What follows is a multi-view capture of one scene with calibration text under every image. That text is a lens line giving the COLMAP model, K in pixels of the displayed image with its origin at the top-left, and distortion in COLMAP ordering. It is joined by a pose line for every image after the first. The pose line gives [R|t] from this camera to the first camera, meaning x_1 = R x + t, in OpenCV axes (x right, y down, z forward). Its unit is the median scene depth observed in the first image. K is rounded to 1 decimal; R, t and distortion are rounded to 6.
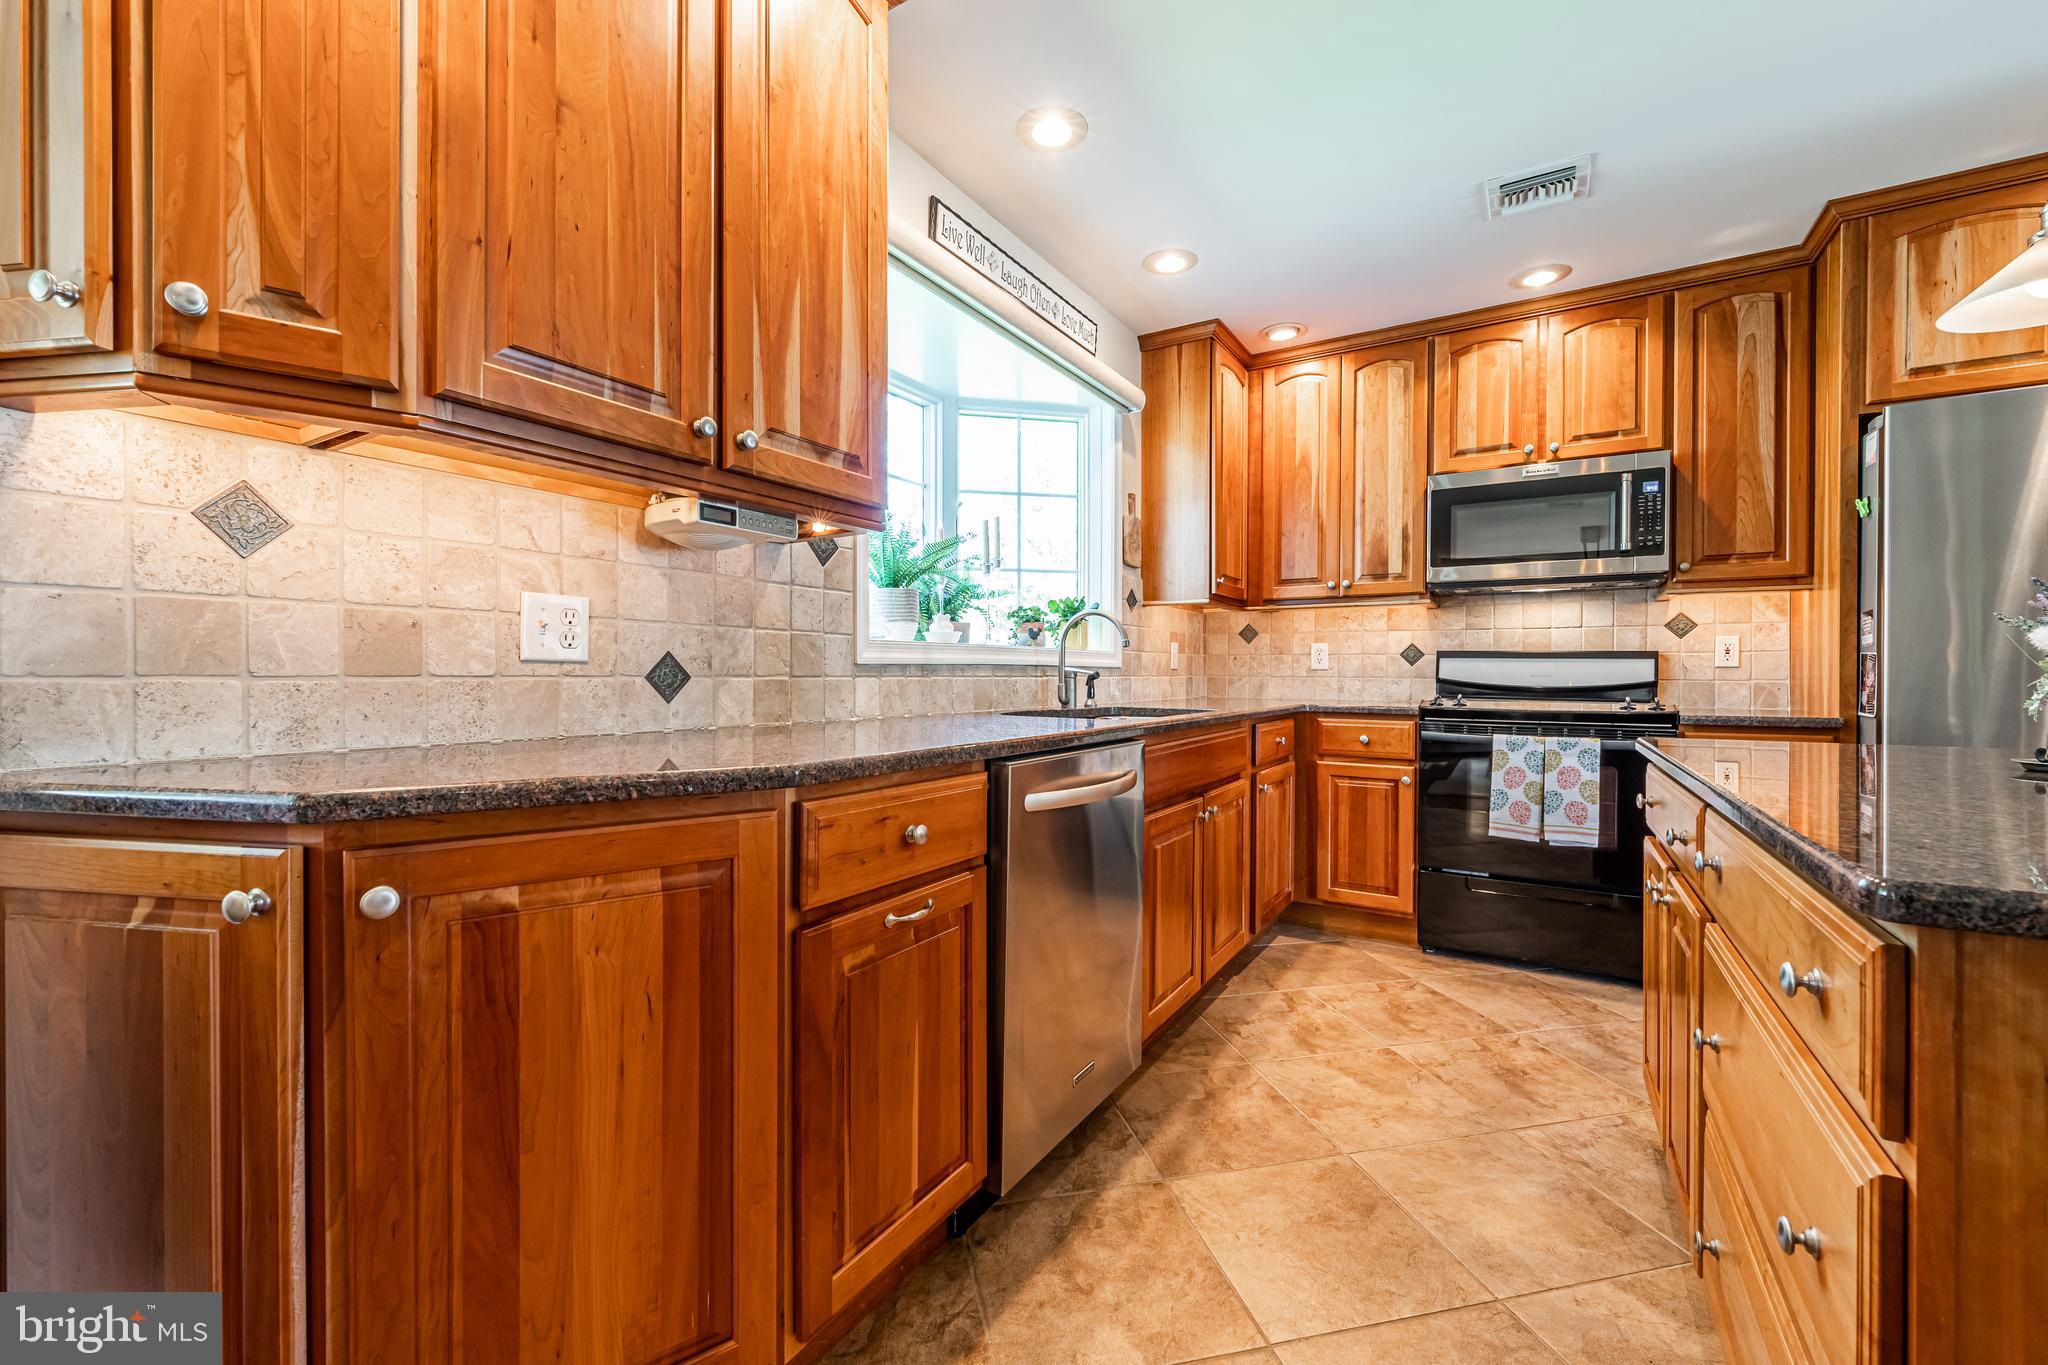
lens RADIAL K [[821.7, 0, 1024.0], [0, 821.7, 682.5], [0, 0, 1]] dist [-0.000931, -0.000112]
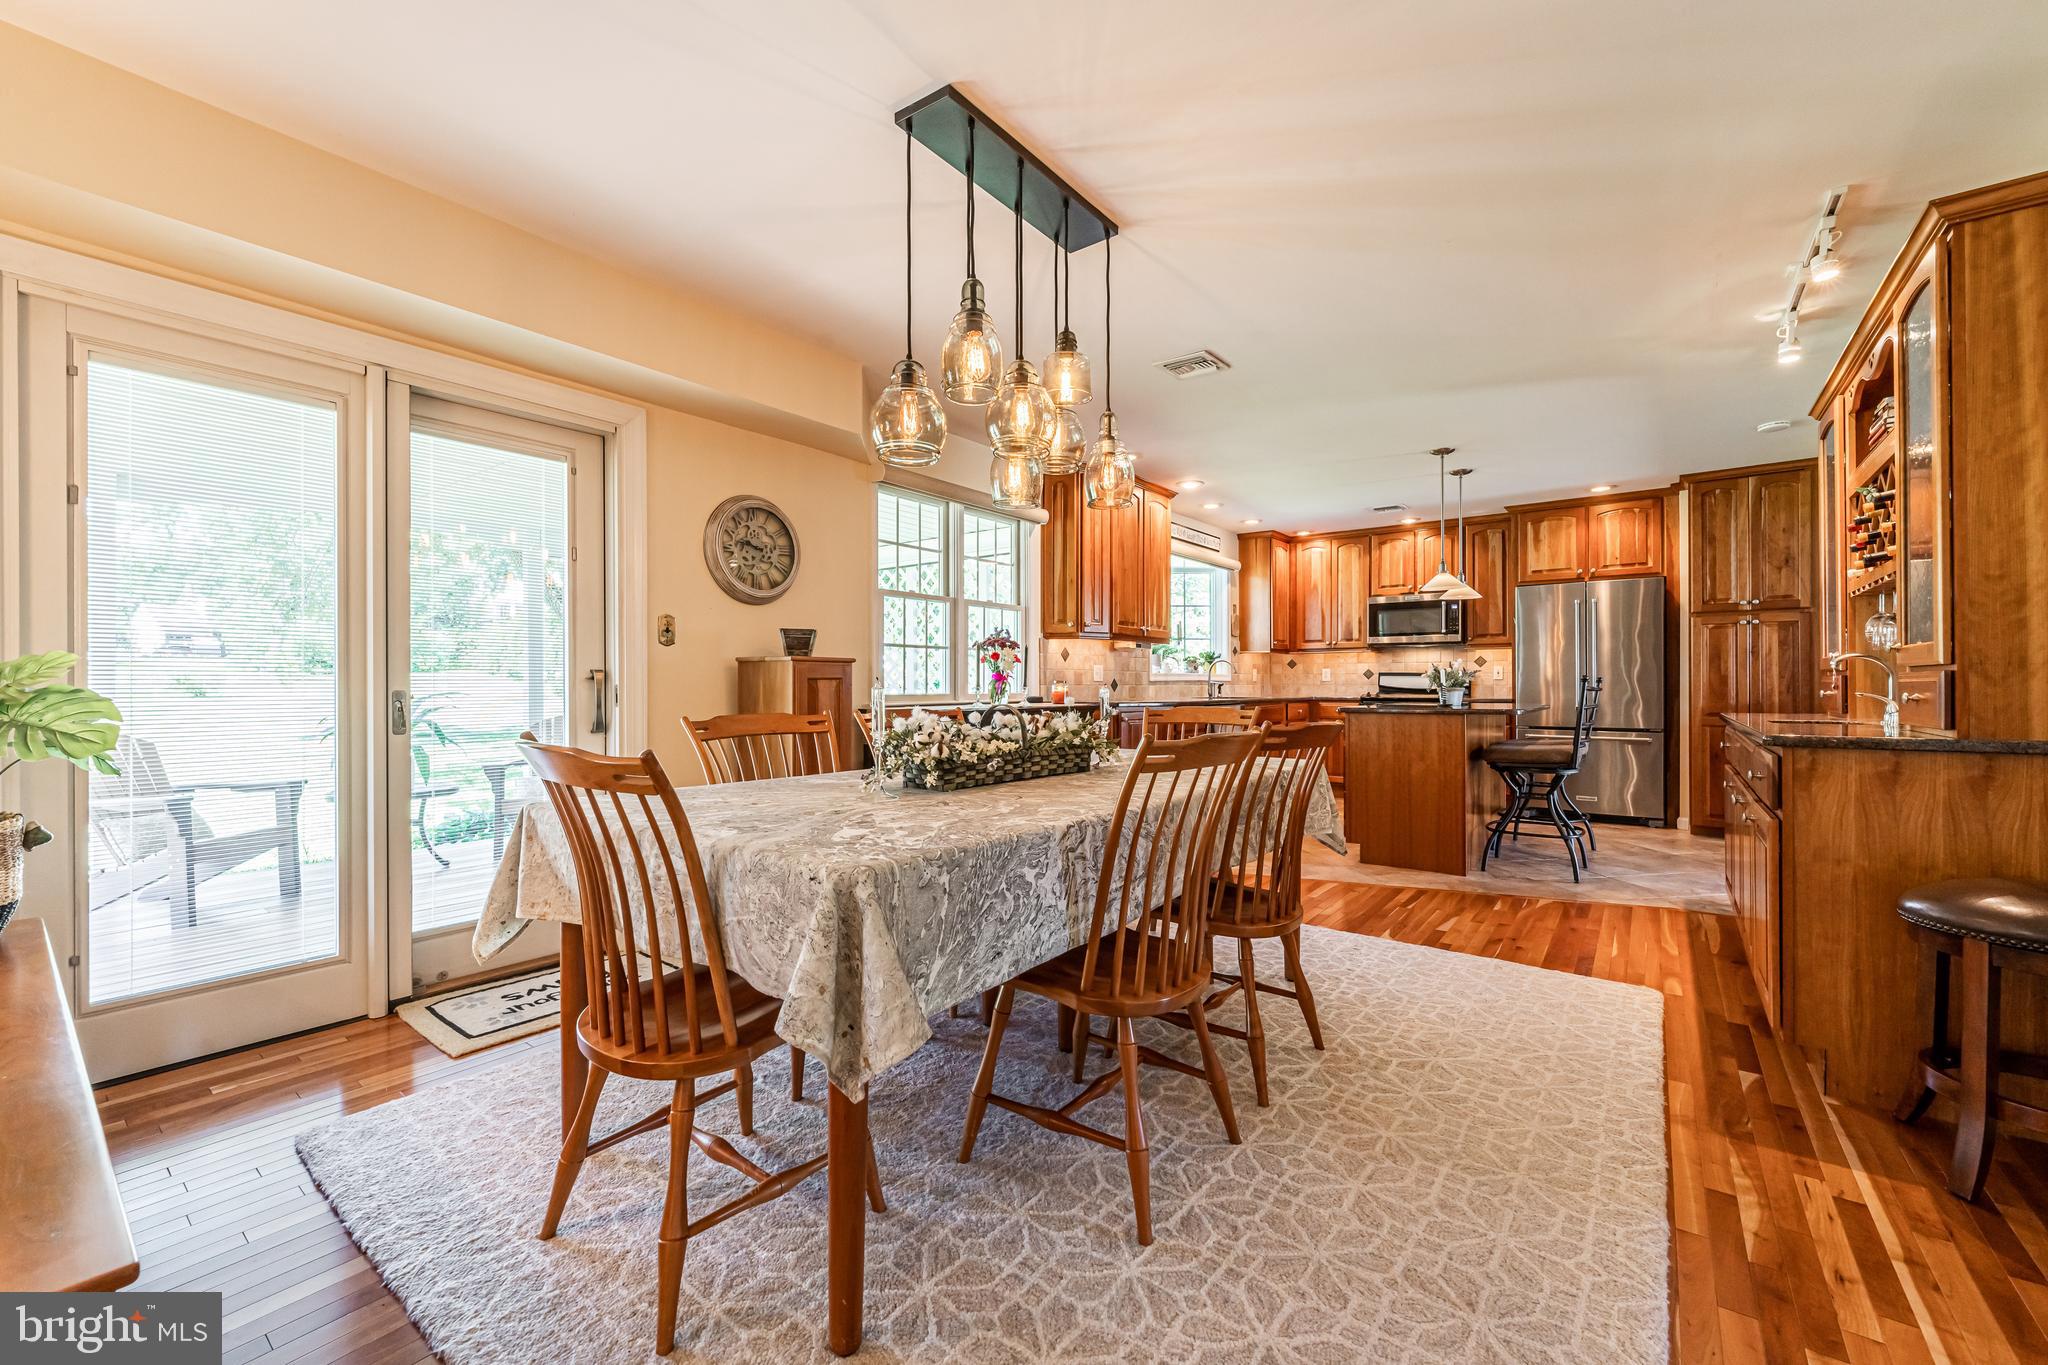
lens RADIAL K [[818.9, 0, 999.3], [0, 818.9, 682.1], [0, 0, 1]] dist [0.012275, -0.000002]
pose [[0.992384, -0.005748, -0.123046, -0.247199], [0.004055, 0.999894, -0.014005, 0.014182], [0.123114, 0.013399, 0.992302, -1.381684]]
